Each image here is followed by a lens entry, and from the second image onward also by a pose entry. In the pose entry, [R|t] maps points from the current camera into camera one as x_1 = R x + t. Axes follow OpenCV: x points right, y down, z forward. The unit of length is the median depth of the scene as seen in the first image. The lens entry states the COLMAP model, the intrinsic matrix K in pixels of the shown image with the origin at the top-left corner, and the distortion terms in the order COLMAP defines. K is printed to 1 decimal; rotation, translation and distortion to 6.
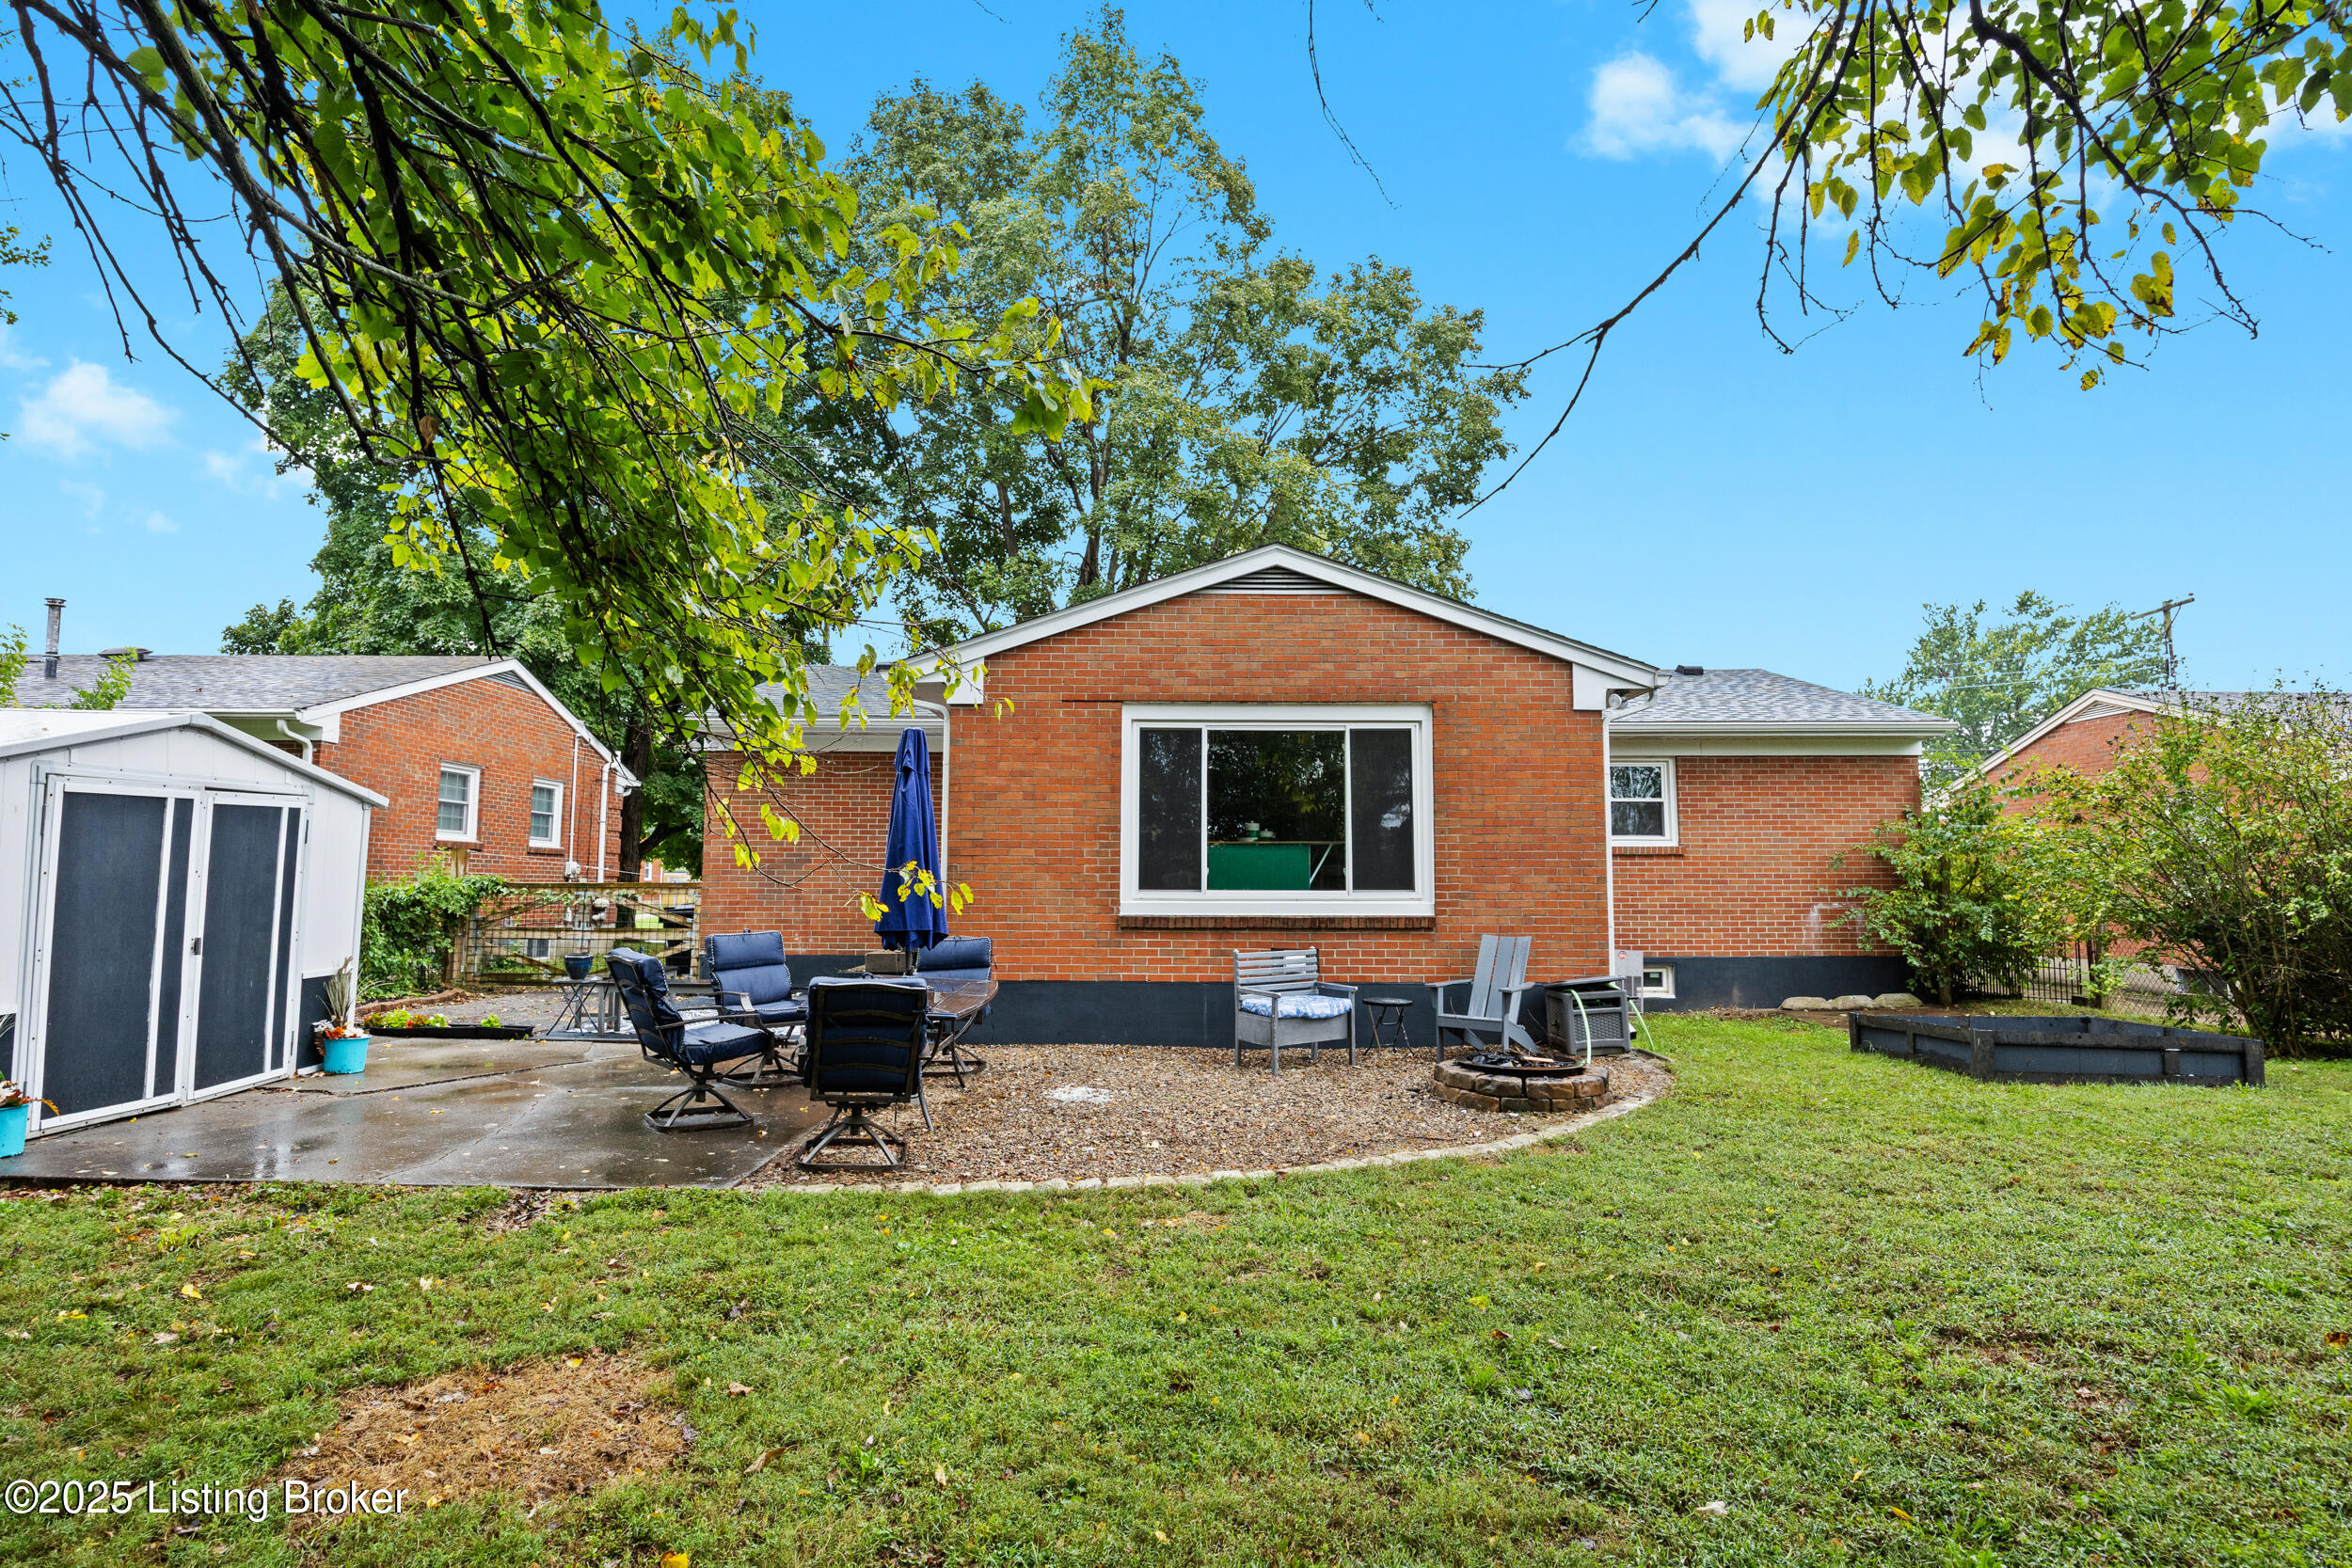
lens RADIAL K [[1218.7, 0, 1180.3], [0, 1218.7, 796.0], [0, 0, 1]] dist [-0.010345, 0.000813]
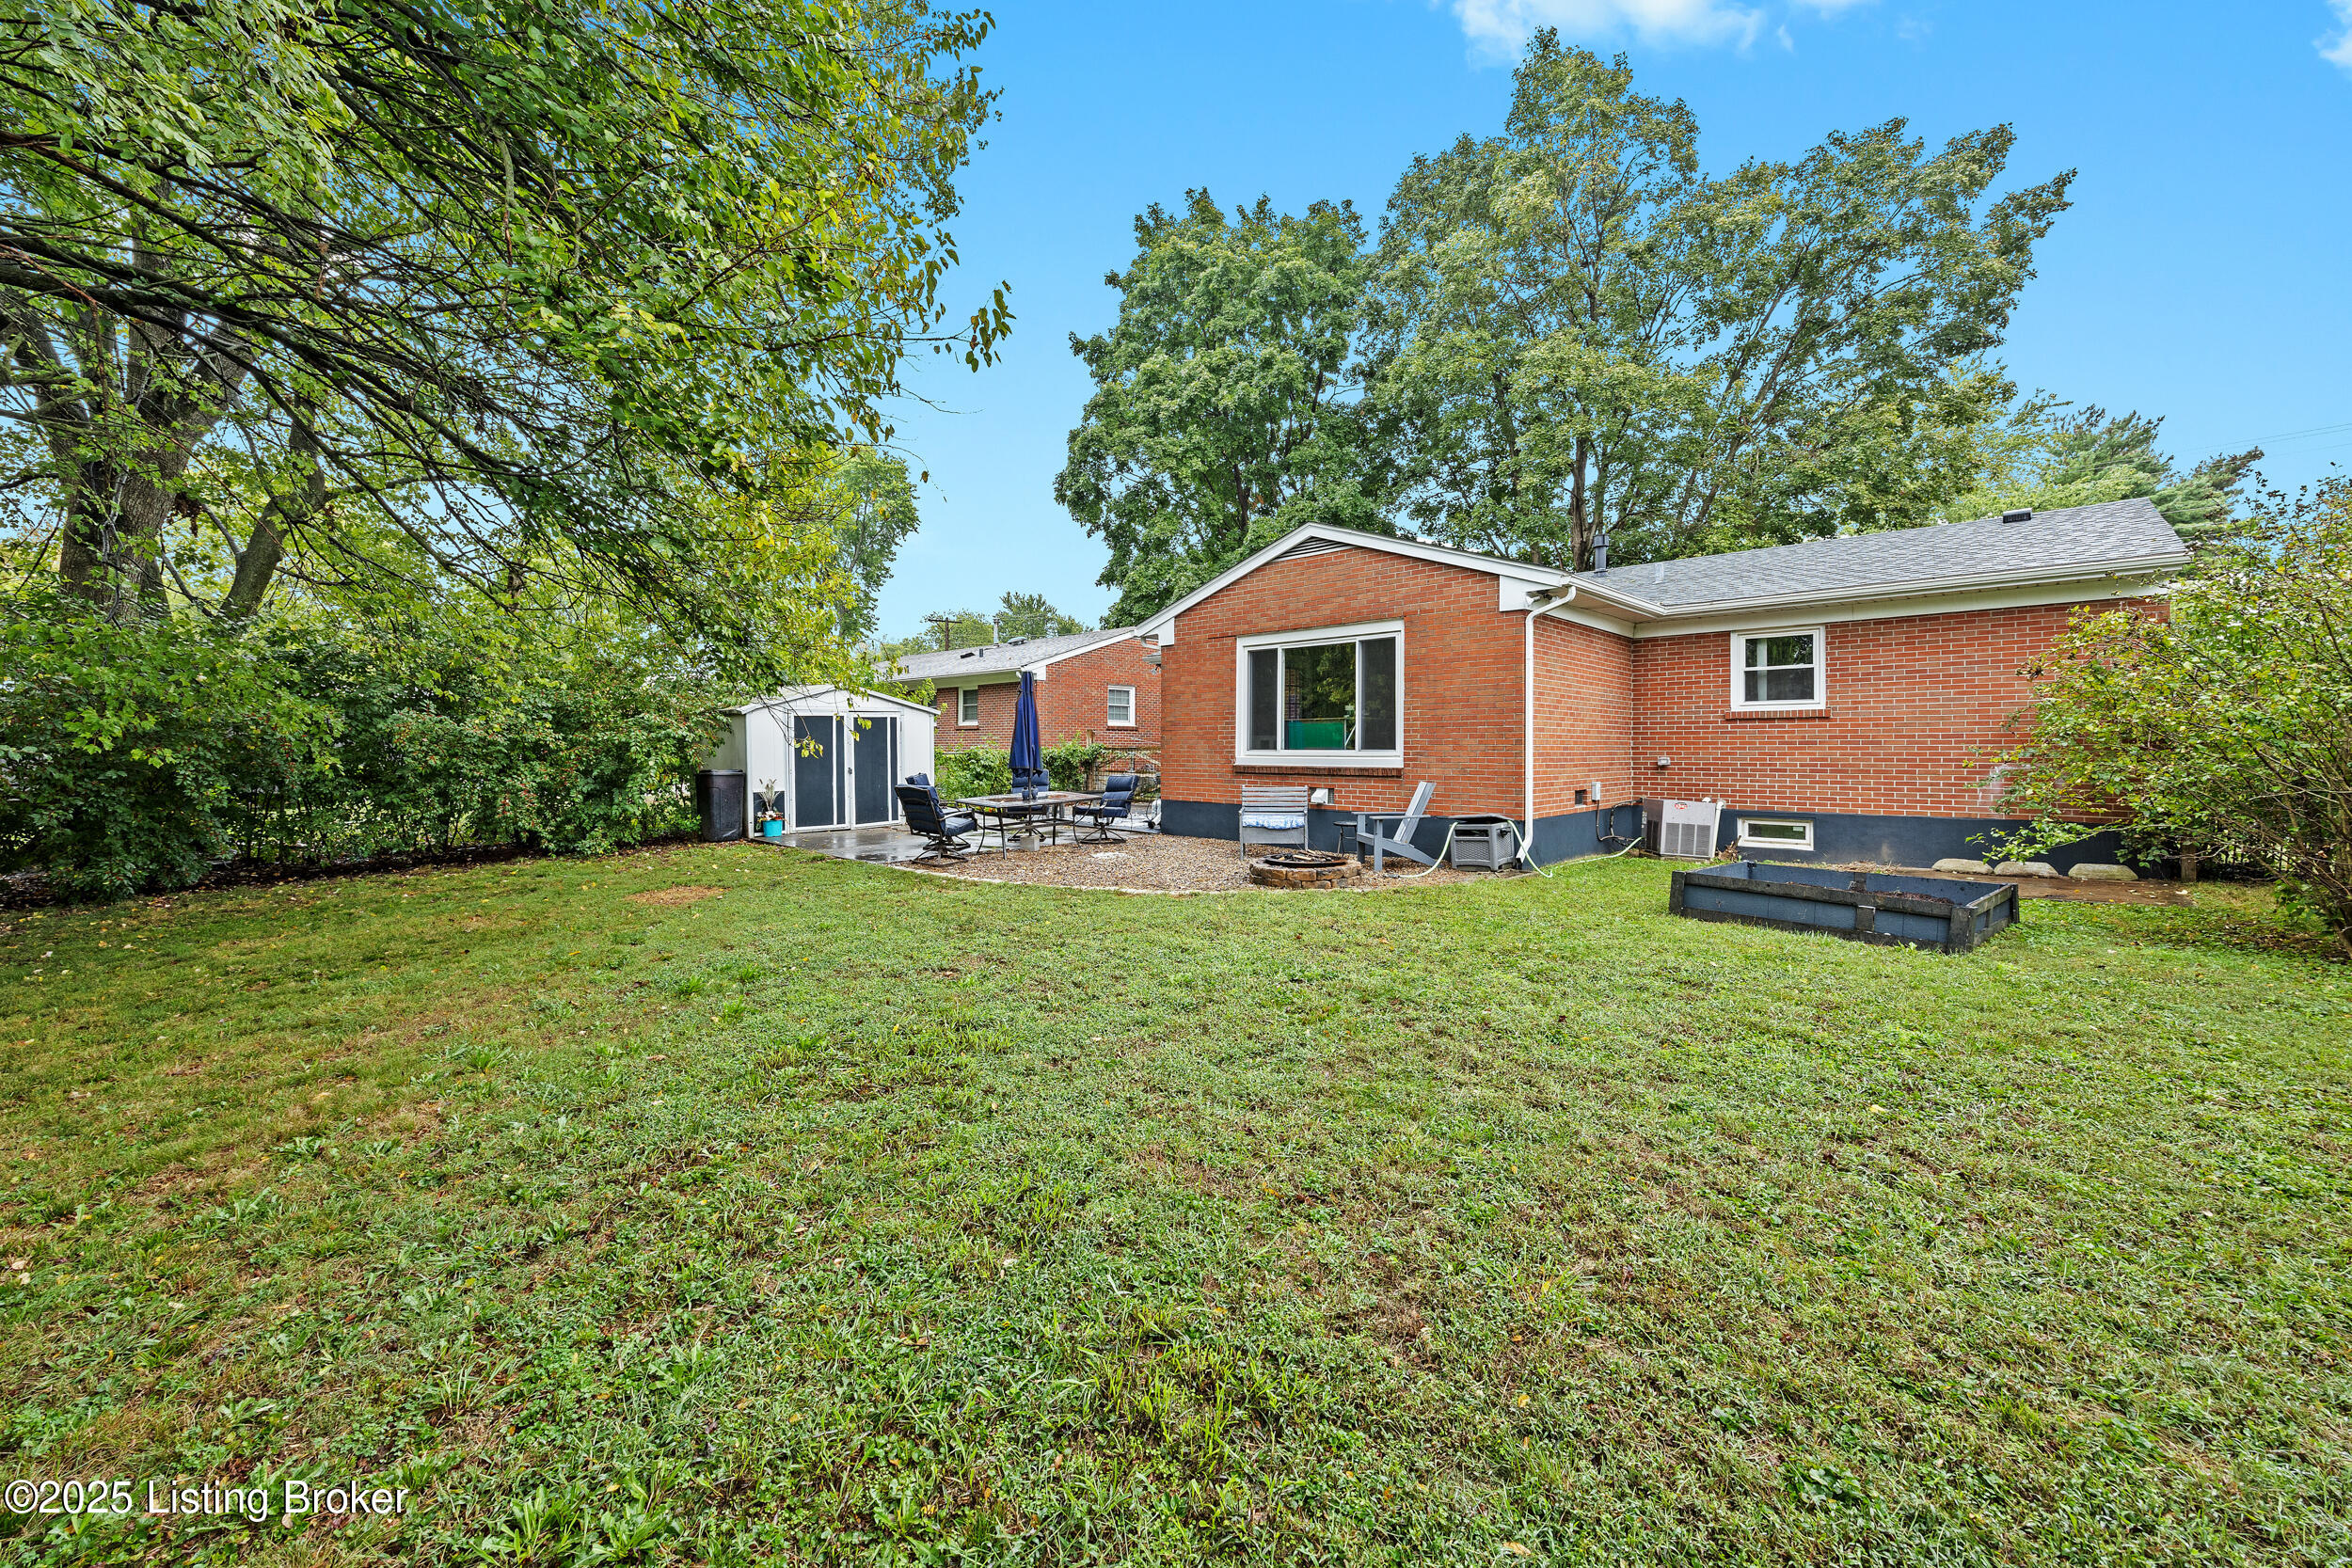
lens RADIAL K [[916.3, 0, 1180.7], [0, 916.3, 767.9], [0, 0, 1]] dist [0.000249, -0.000209]
pose [[0.713848, 0.012682, -0.700186, 0.765147], [0.053192, 0.995966, 0.072270, 0.006822], [0.698277, -0.088834, 0.710294, 0.053085]]
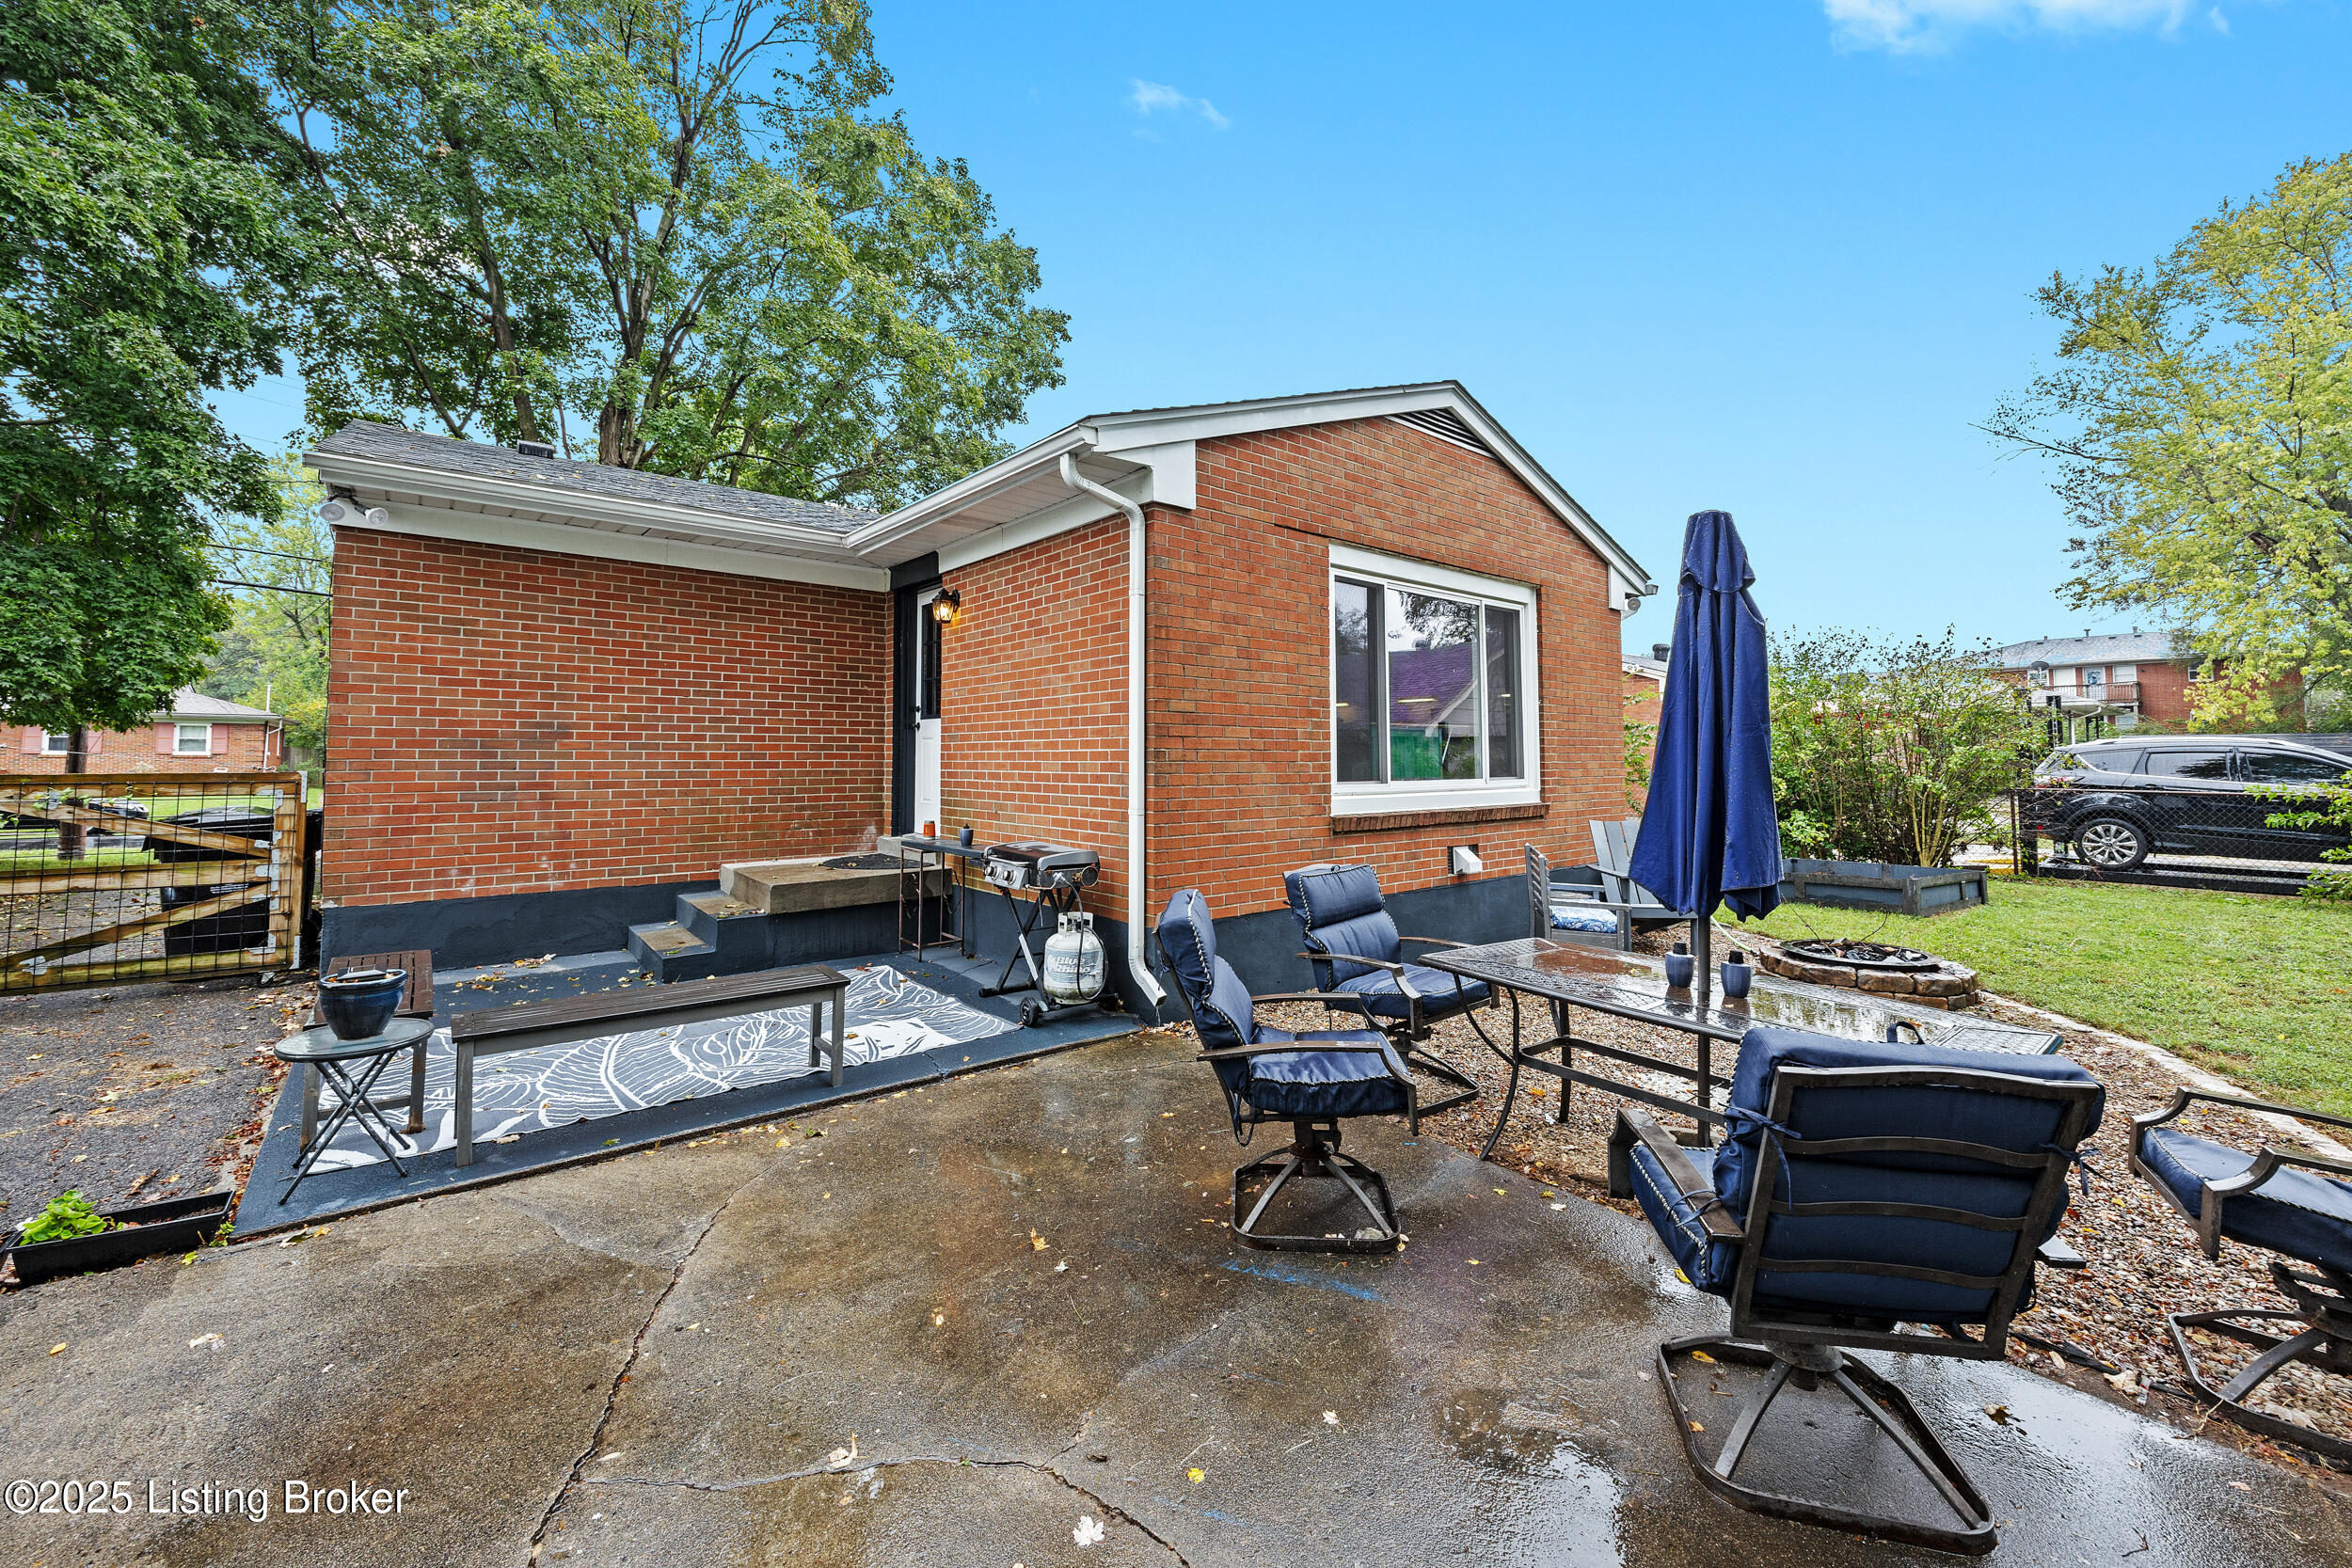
lens RADIAL K [[916.3, 0, 1189.1], [0, 916.3, 729.7], [0, 0, 1]] dist [0.000249, -0.000209]
pose [[0.765827, 0.016325, 0.642839, -0.481634], [-0.048630, 0.998285, 0.032581, 0.028176], [-0.641205, -0.056213, 0.765308, 0.606029]]
